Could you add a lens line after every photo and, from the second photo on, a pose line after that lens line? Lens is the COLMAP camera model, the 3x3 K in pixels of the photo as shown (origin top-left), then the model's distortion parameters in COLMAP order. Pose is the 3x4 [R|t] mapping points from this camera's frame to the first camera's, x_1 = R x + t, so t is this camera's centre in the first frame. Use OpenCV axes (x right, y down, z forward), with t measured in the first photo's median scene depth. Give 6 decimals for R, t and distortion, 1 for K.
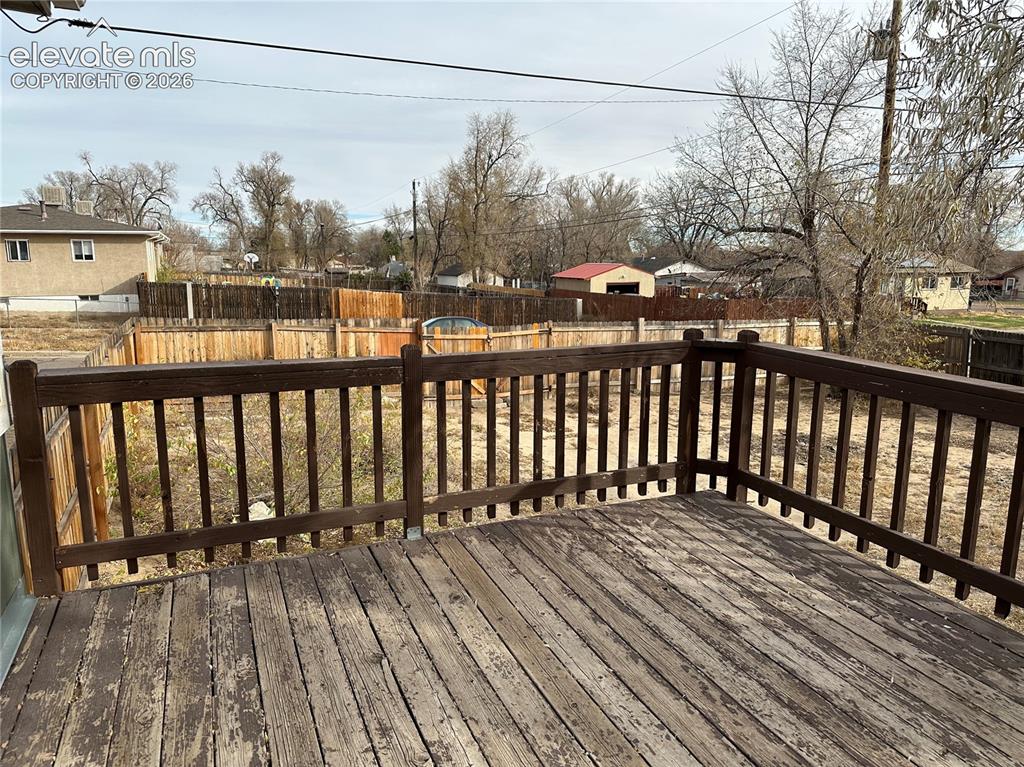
lens RADIAL K [[722.6, 0, 512.0], [0, 722.6, 383.5], [0, 0, 1]] dist [0.084443, -0.113073]
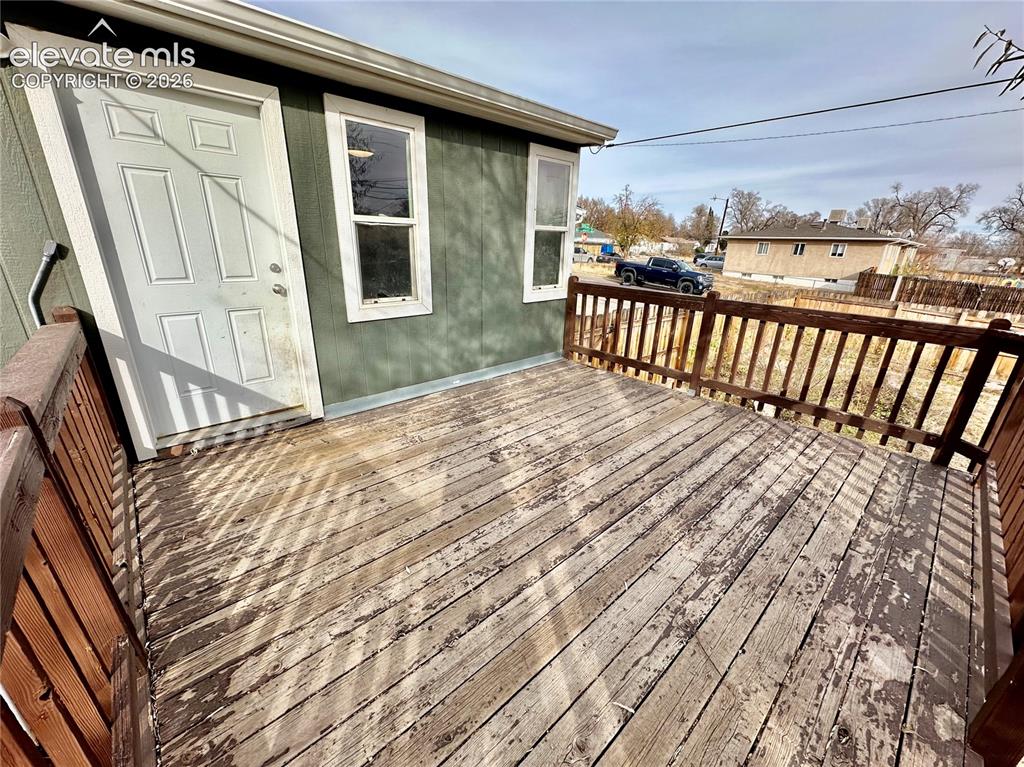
lens RADIAL K [[411.2, 0, 512.0], [0, 411.2, 383.5], [0, 0, 1]] dist [0.009788, -0.000070]
pose [[0.331988, 0.319280, -0.887606, 0.706004], [-0.201449, 0.943264, 0.263953, -0.005591], [0.921522, 0.091178, 0.377471, 0.169615]]
